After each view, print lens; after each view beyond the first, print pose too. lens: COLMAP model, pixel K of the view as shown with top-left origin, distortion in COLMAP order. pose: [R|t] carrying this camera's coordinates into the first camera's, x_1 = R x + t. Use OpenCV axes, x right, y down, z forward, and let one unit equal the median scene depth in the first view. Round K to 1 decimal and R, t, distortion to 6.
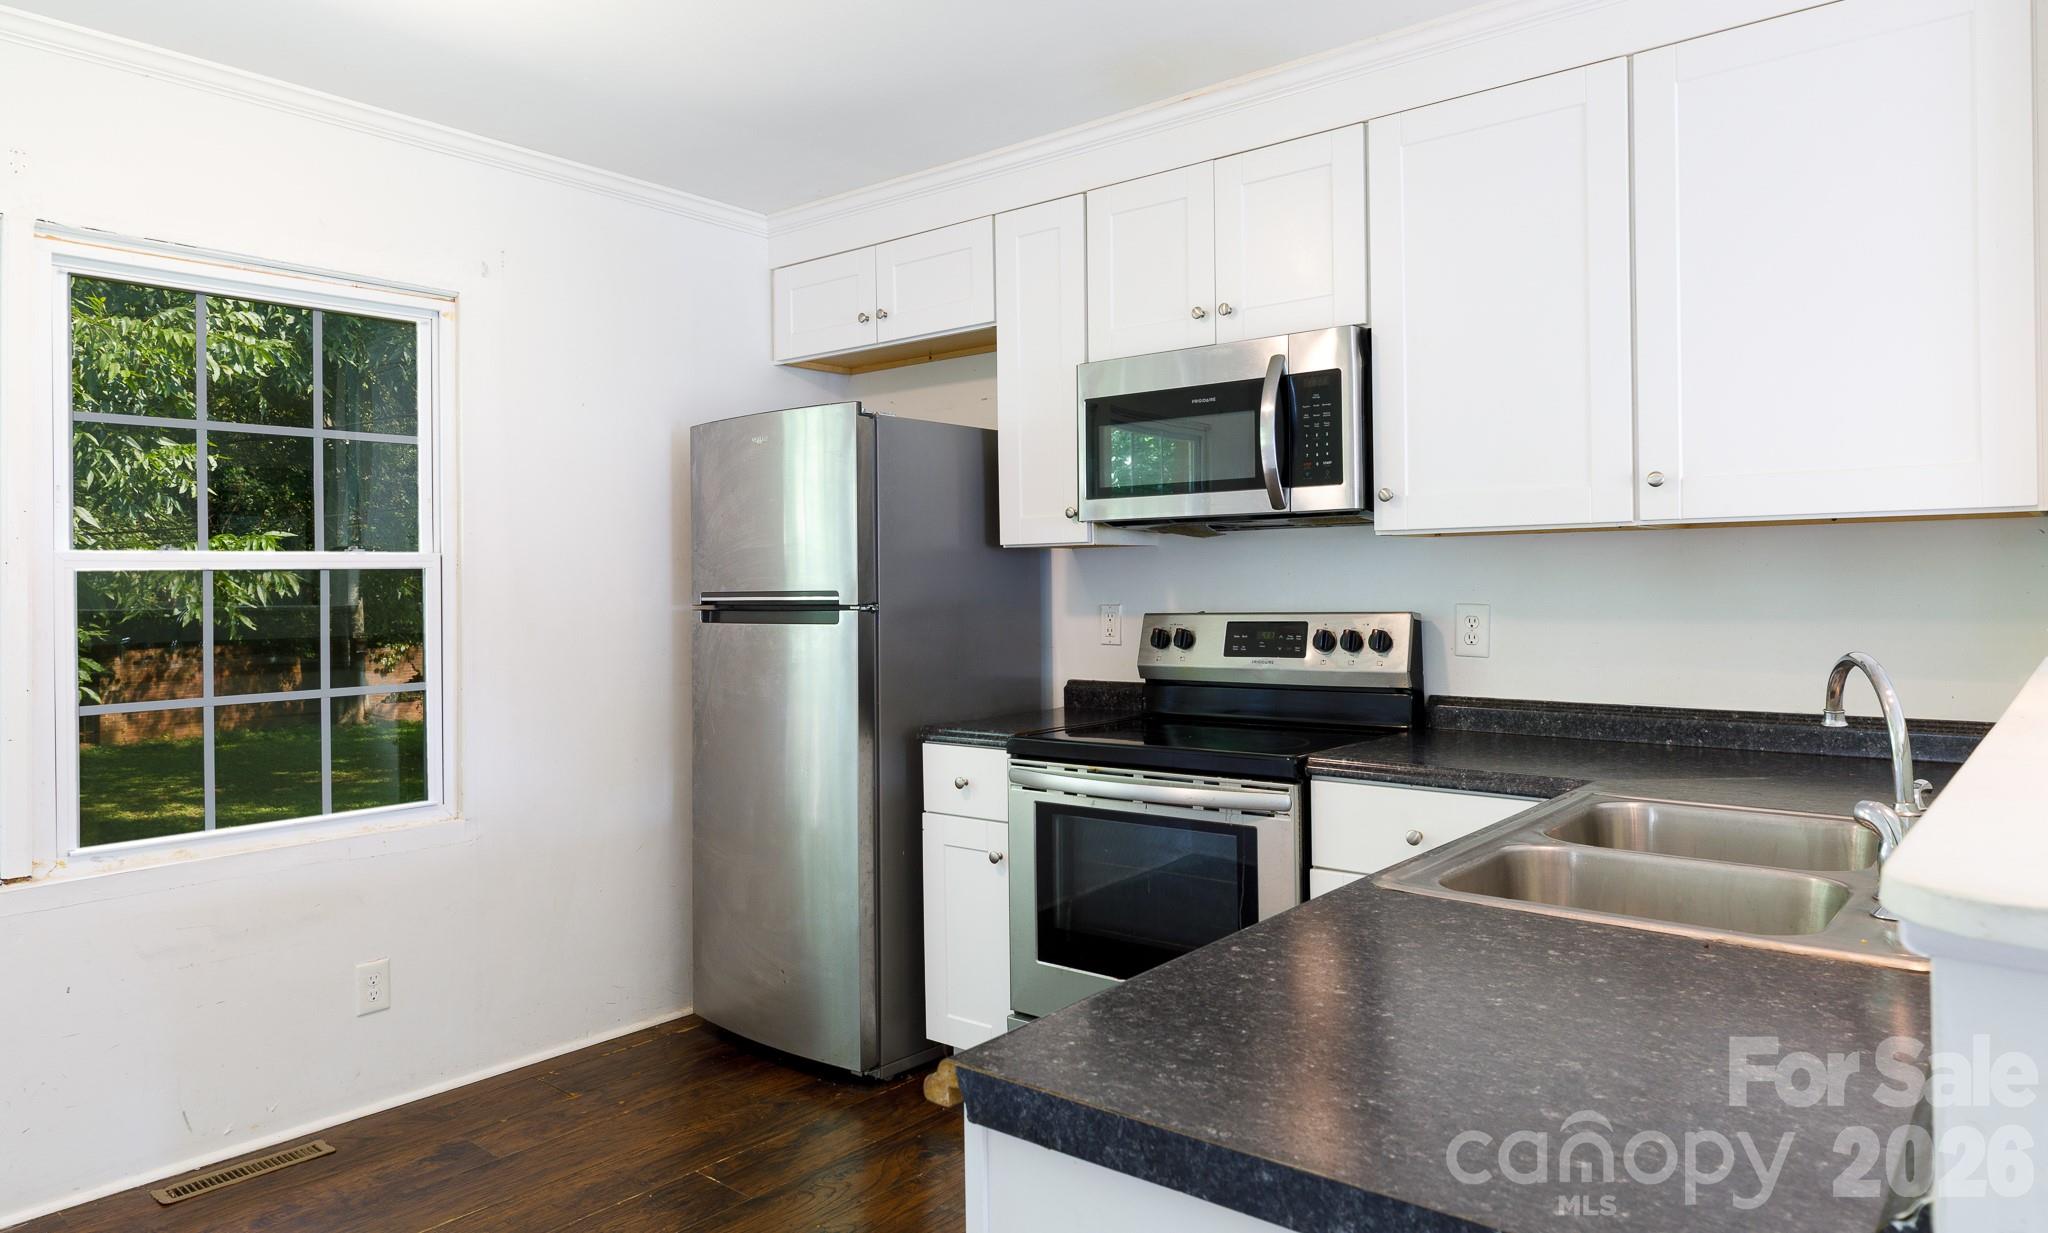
lens RADIAL K [[1310.0, 0, 992.2], [0, 1310.0, 595.1], [0, 0, 1]] dist [0.002102, 0.000846]
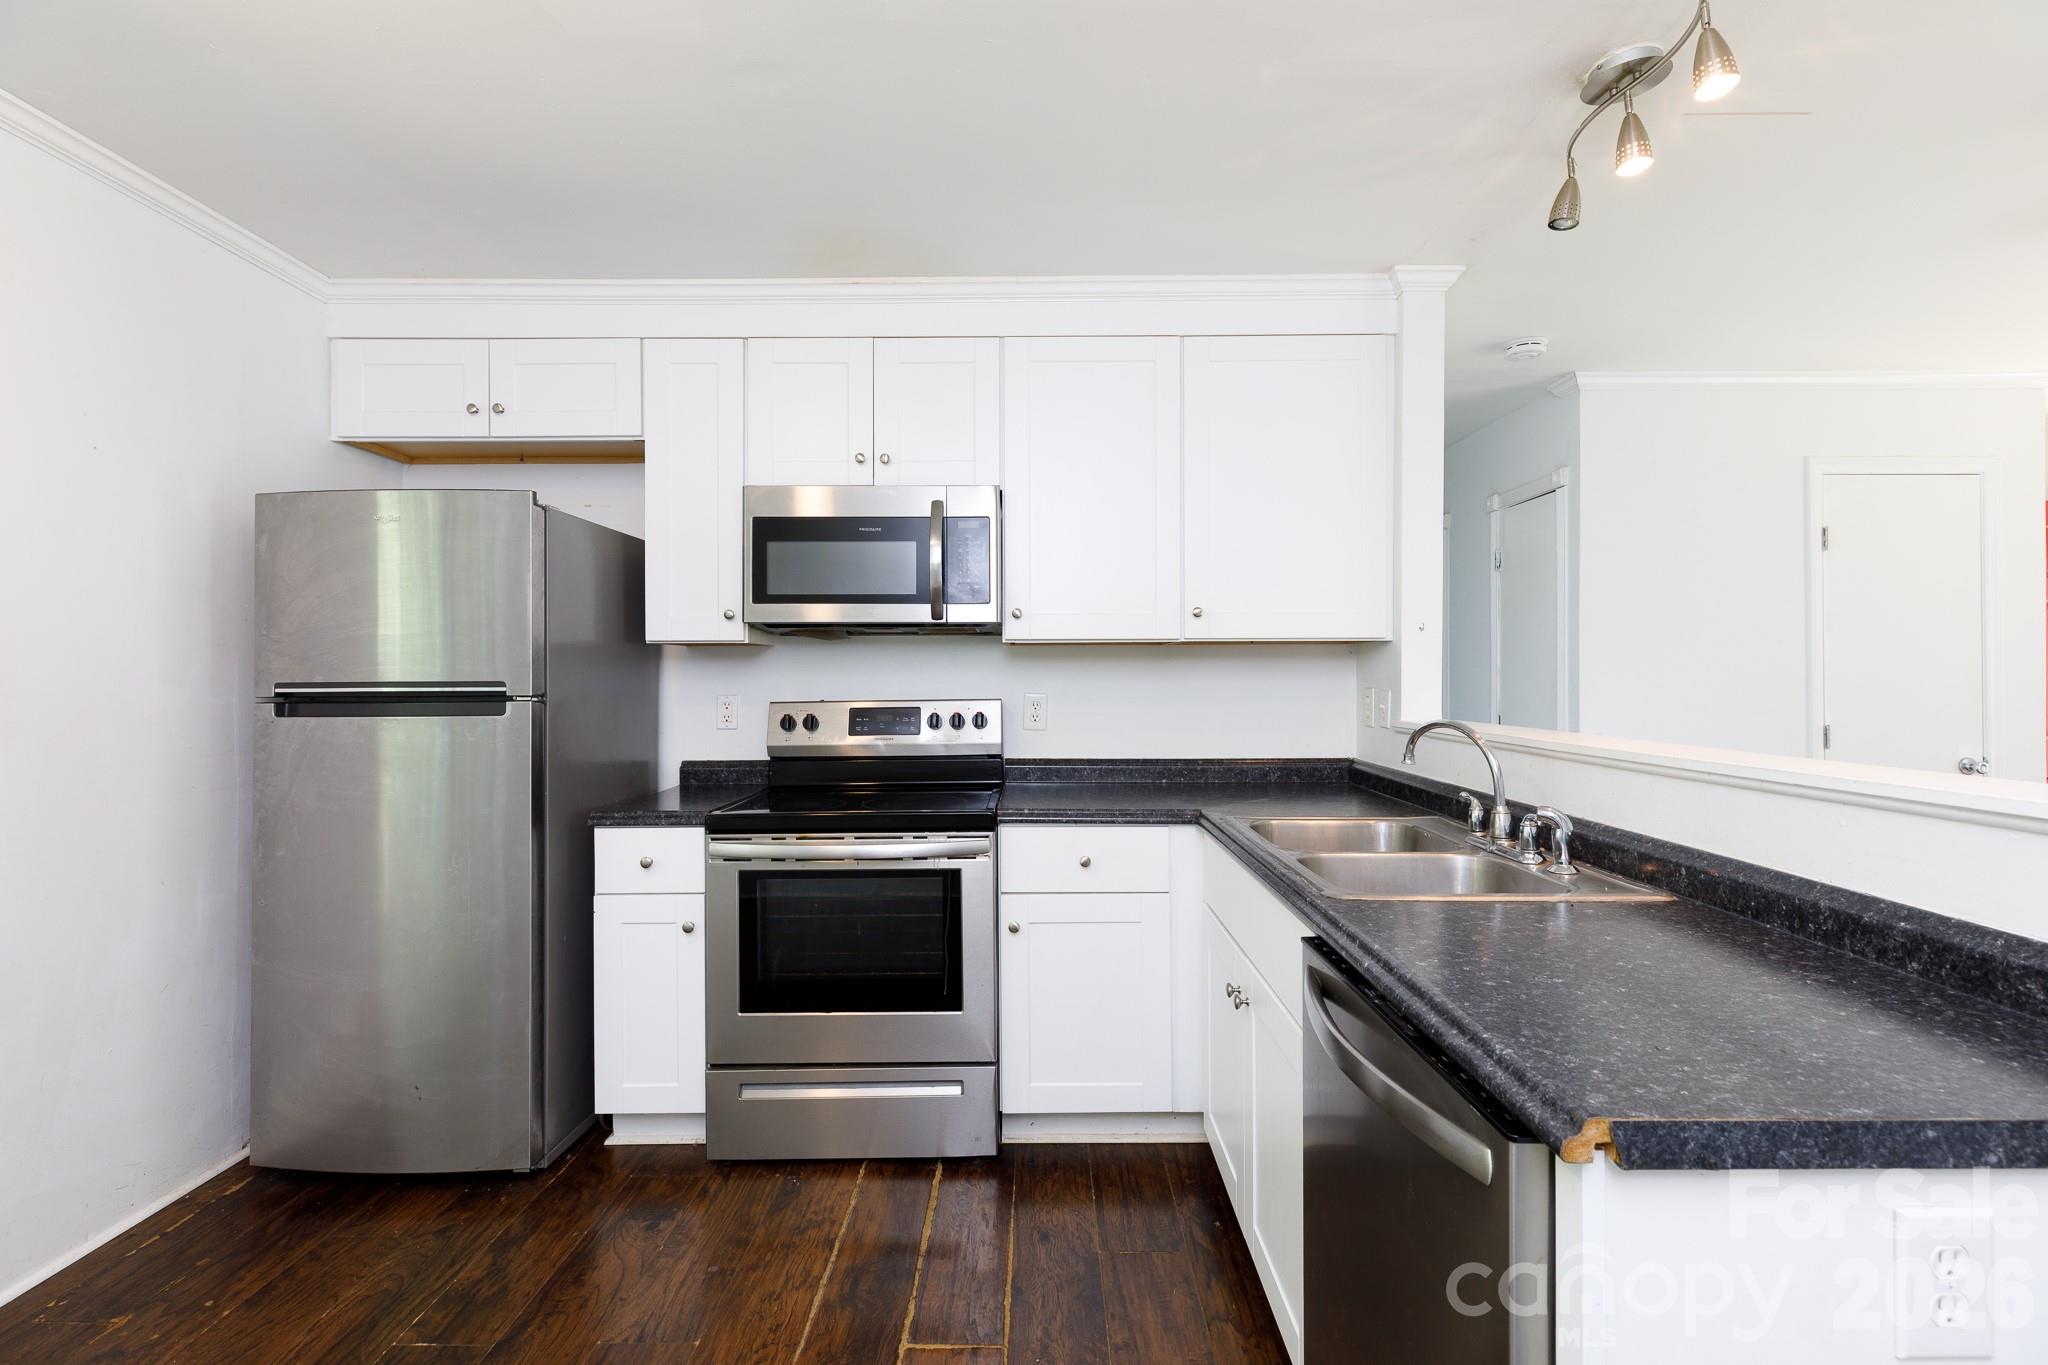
lens RADIAL K [[922.6, 0, 1023.6], [0, 922.6, 680.5], [0, 0, 1]] dist [0.006781, -0.001497]
pose [[0.763996, 0.006339, 0.645190, -0.277923], [-0.000317, 0.999955, -0.009449, 0.002424], [-0.645221, 0.007015, 0.763964, 0.230292]]
